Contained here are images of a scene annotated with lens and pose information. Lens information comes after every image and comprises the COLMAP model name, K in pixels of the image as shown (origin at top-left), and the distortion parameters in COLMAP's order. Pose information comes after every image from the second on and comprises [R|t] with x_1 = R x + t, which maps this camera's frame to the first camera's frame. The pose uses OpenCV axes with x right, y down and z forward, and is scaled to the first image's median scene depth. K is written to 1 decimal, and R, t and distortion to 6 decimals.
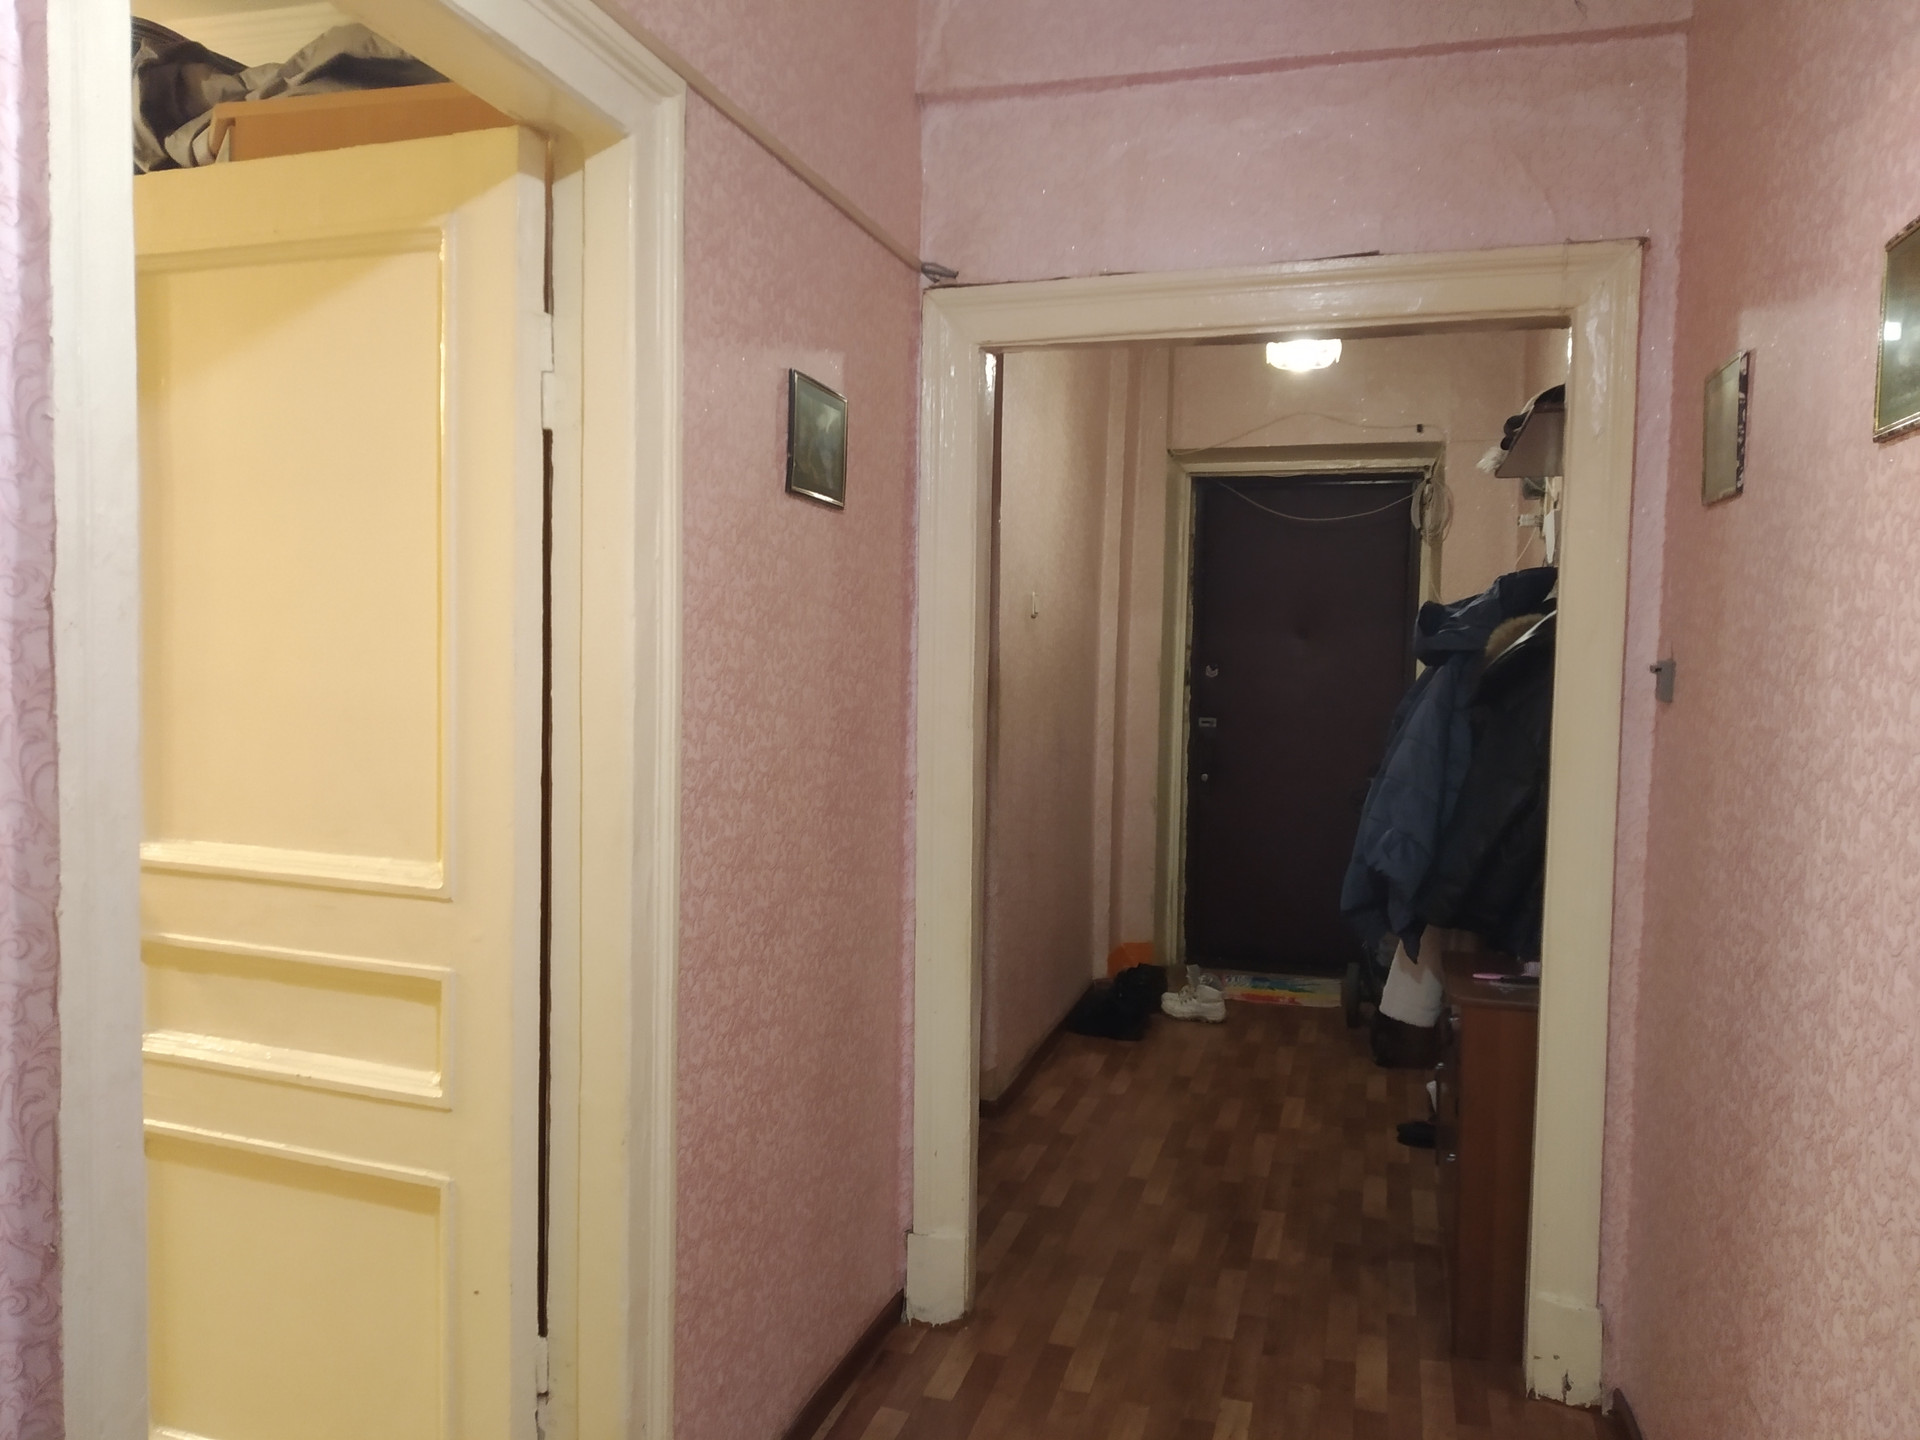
lens RADIAL K [[1498.0, 0, 926.8], [0, 1498.0, 718.1], [0, 0, 1]] dist [0.075498, -0.135555]
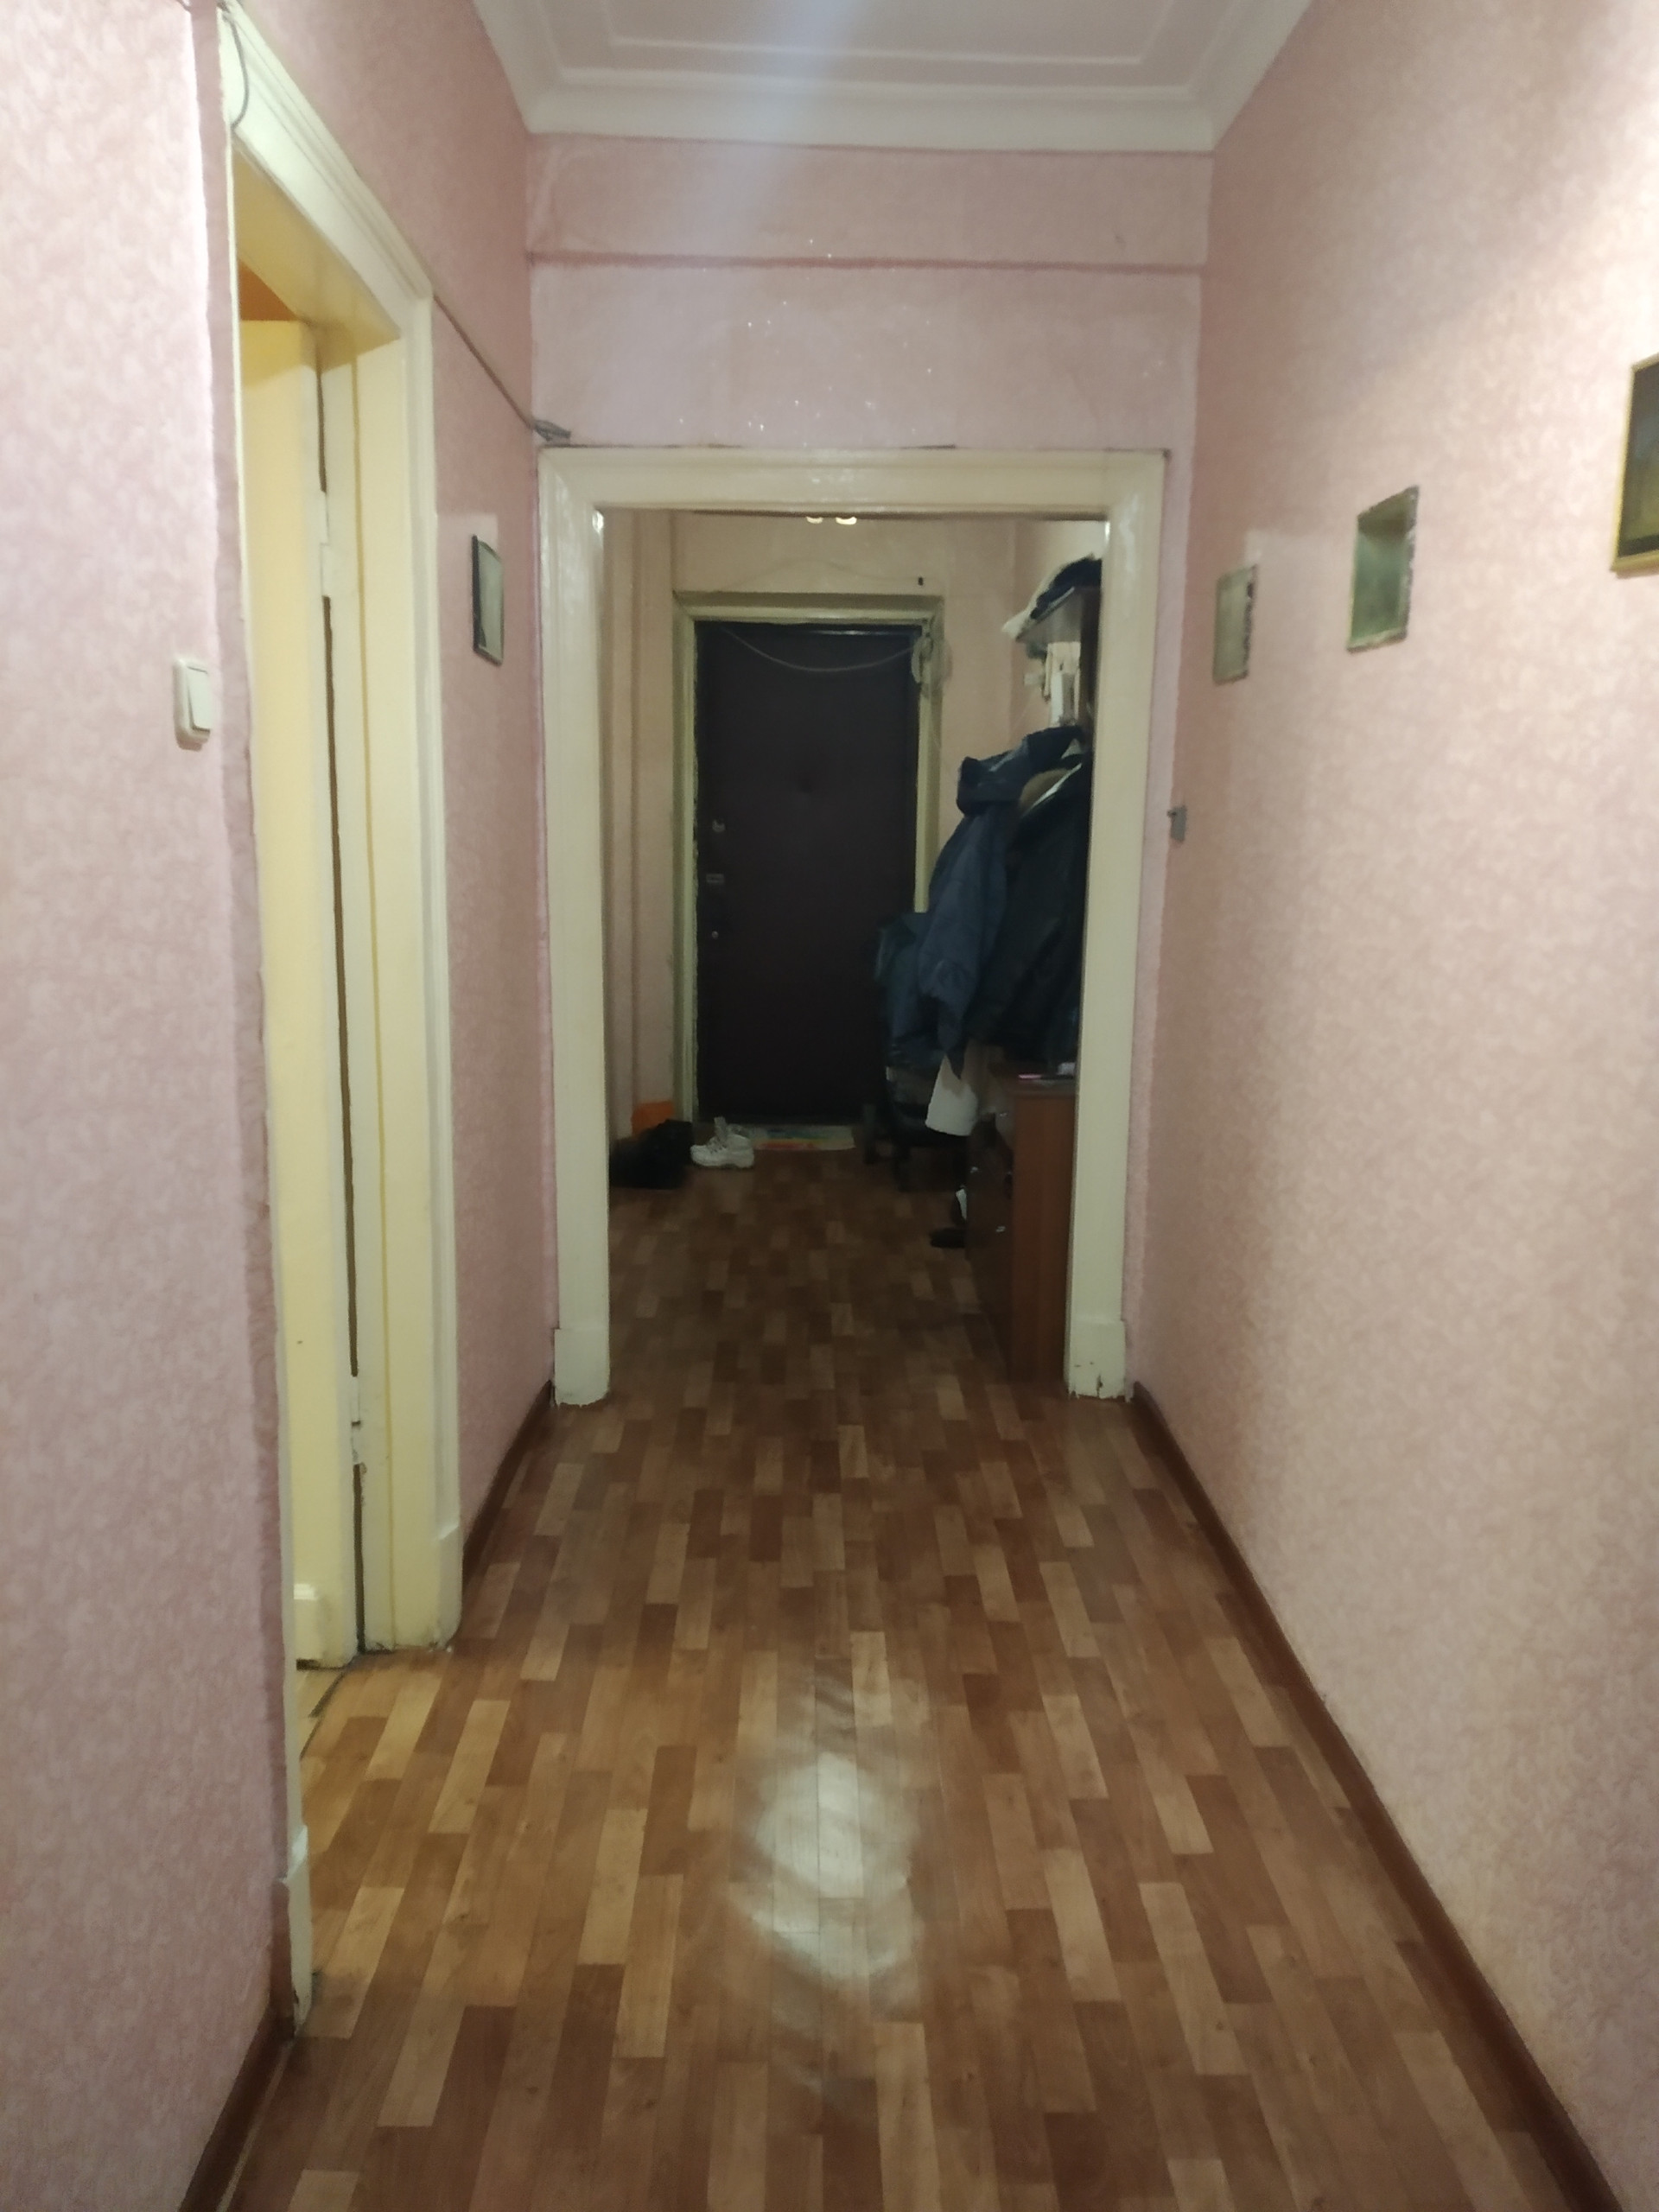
lens RADIAL K [[1725.8, 0, 829.5], [0, 1725.8, 1106.0], [0, 0, 1]] dist [0.075498, -0.135555]
pose [[0.954018, -0.051974, 0.295210, -0.190370], [0.014749, 0.991799, 0.126951, 0.017950], [-0.299387, -0.116760, 0.946961, -0.256976]]
